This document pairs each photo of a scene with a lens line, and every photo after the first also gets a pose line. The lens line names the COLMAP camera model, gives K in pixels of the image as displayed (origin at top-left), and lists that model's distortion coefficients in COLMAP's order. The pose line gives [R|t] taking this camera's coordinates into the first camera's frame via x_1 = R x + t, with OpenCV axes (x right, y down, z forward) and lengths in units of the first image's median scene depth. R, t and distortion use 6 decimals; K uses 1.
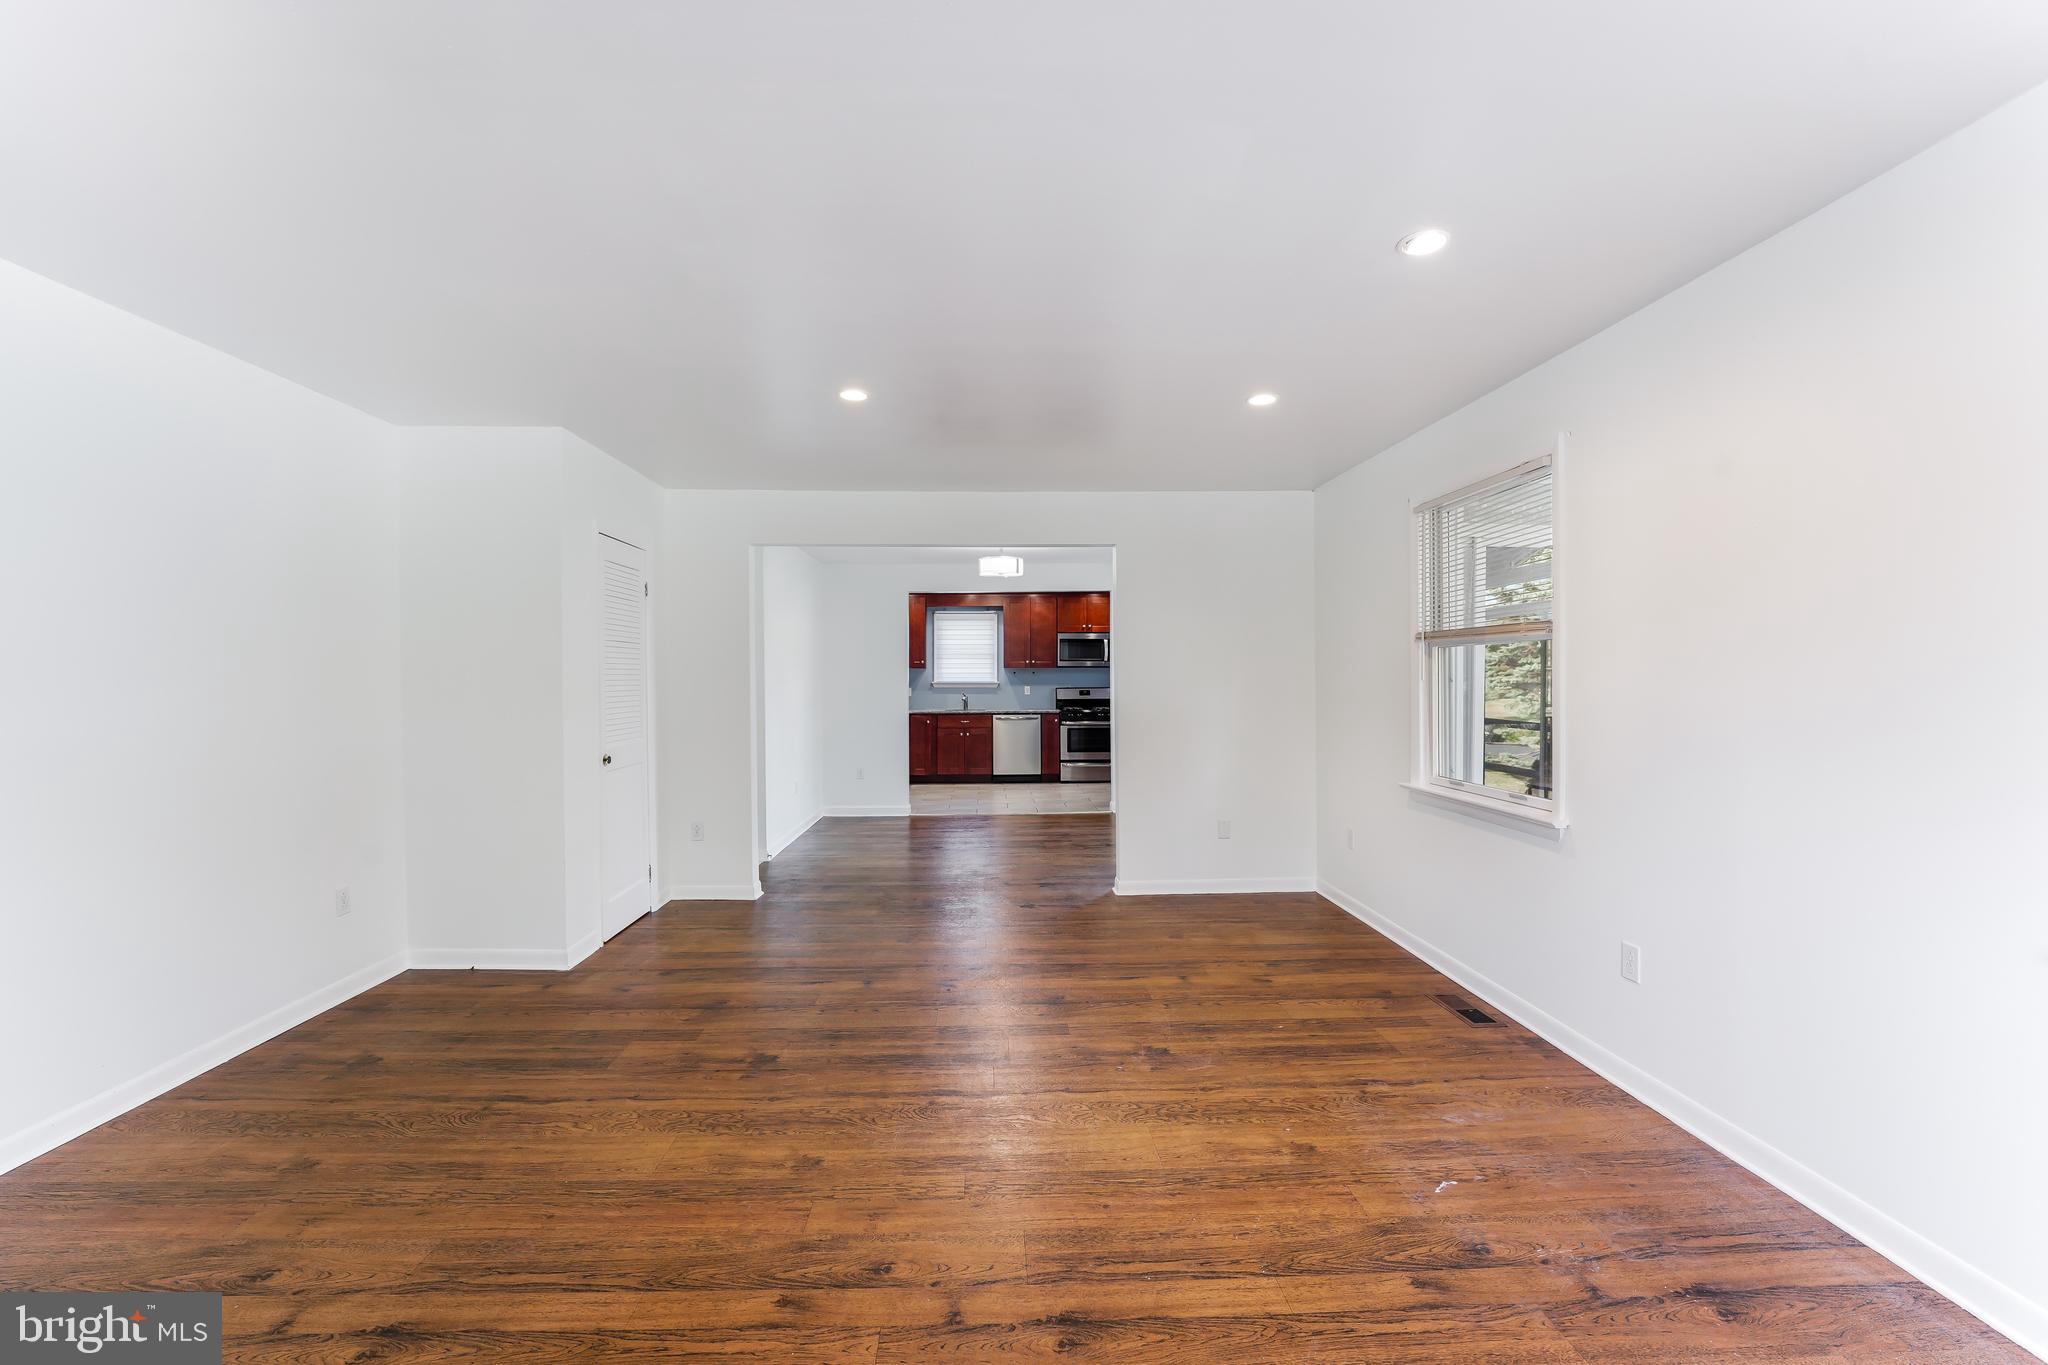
lens RADIAL K [[863.1, 0, 1006.8], [0, 863.1, 678.9], [0, 0, 1]] dist [-0.027239, 0.001993]
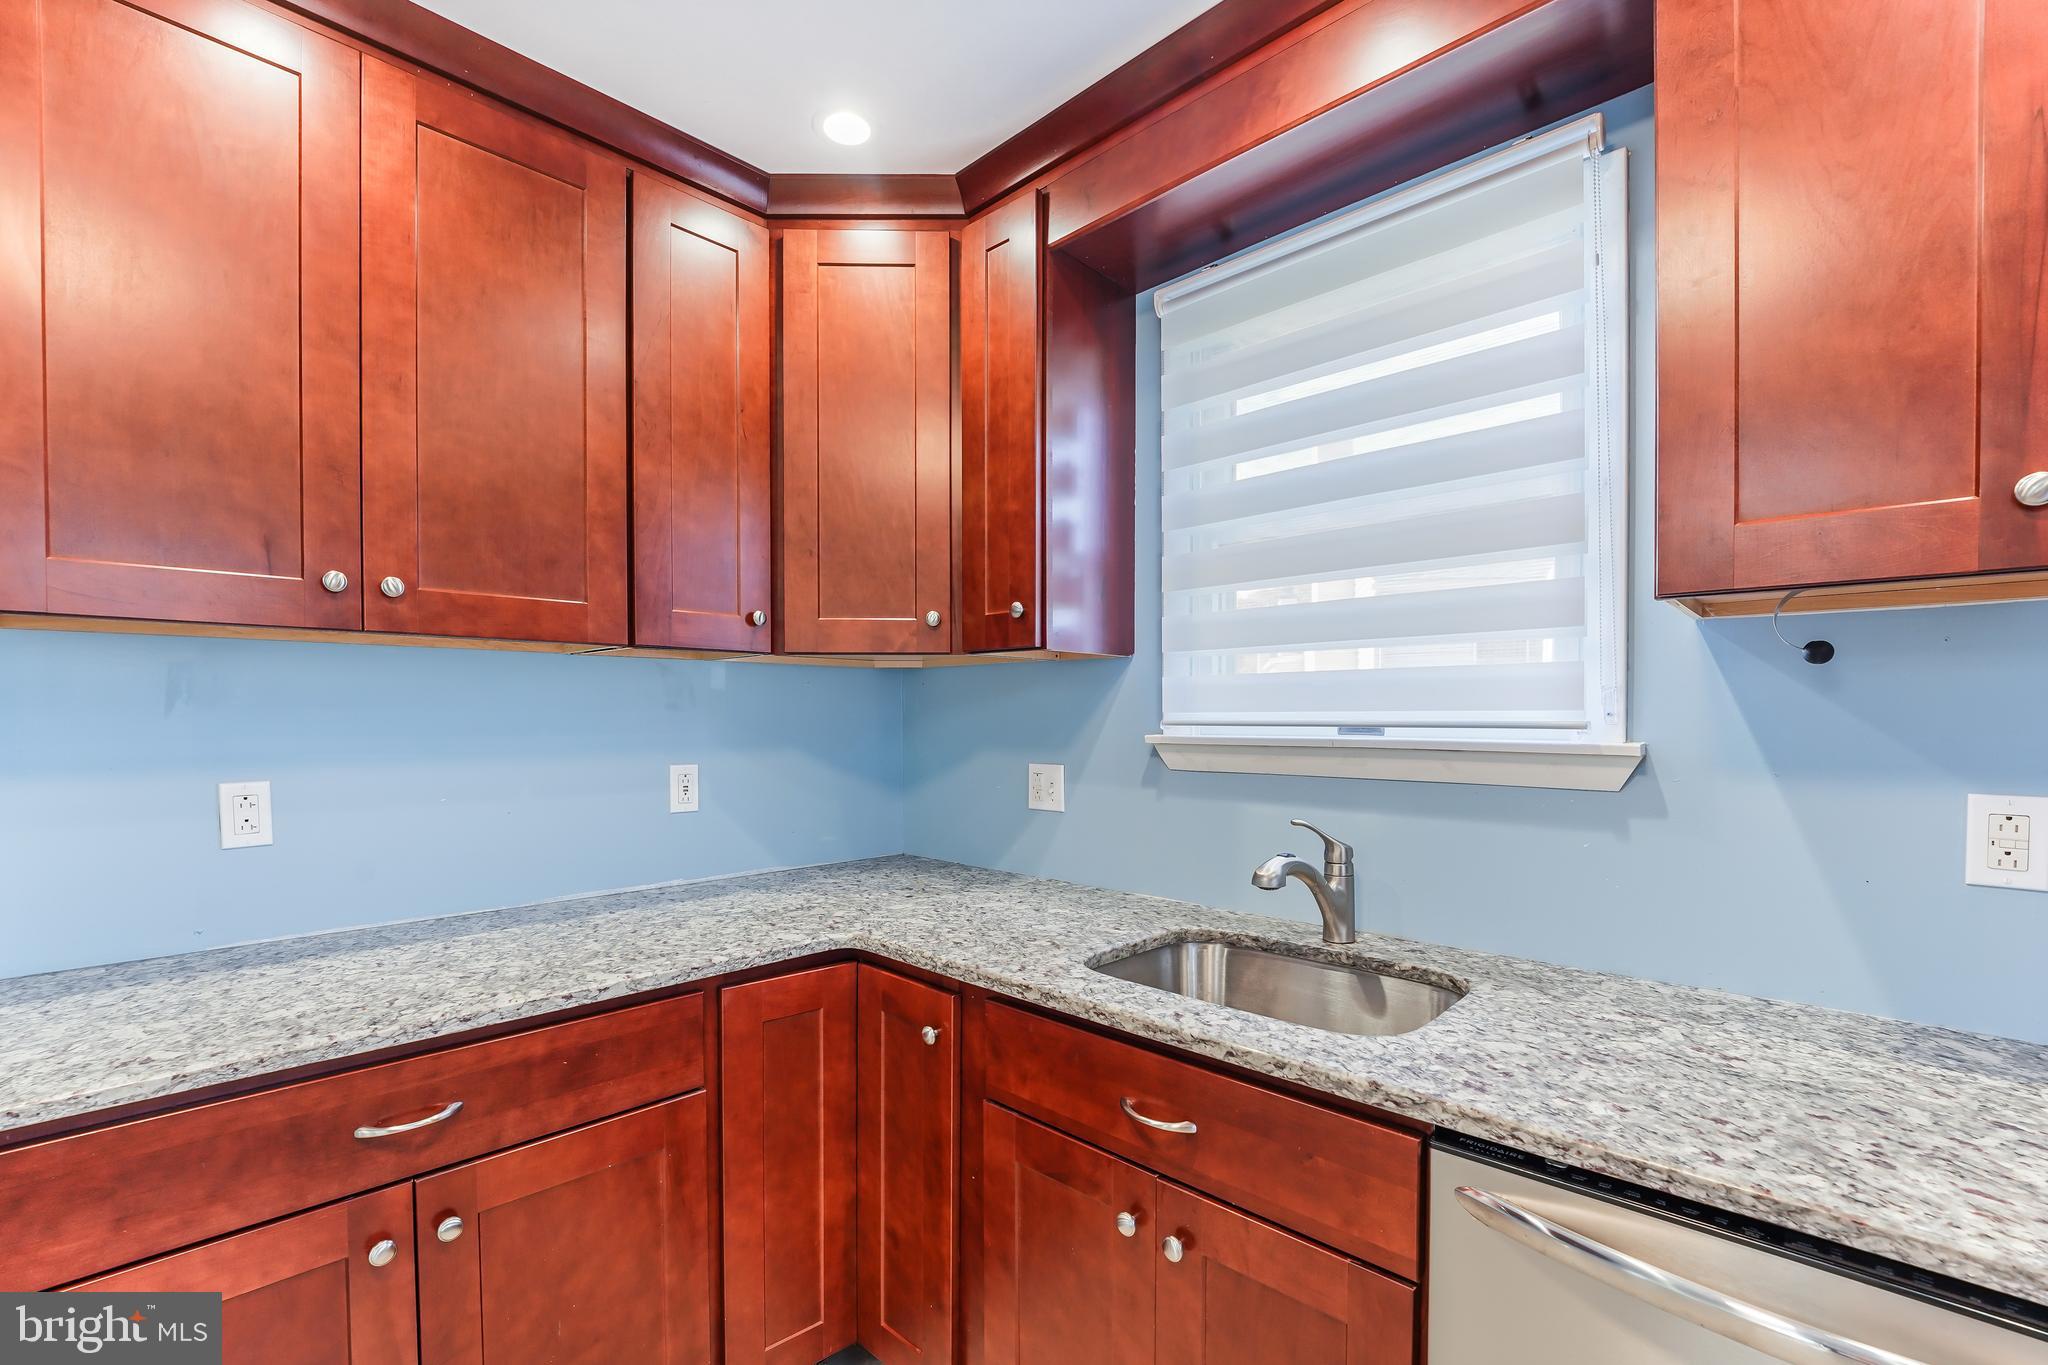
lens RADIAL K [[863.1, 0, 1014.9], [0, 863.1, 733.2], [0, 0, 1]] dist [-0.027239, 0.001993]
pose [[0.699018, 0.012692, -0.714991, 0.019544], [-0.001055, 0.999860, 0.016718, 0.000721], [0.715103, -0.010932, 0.698934, 1.245900]]
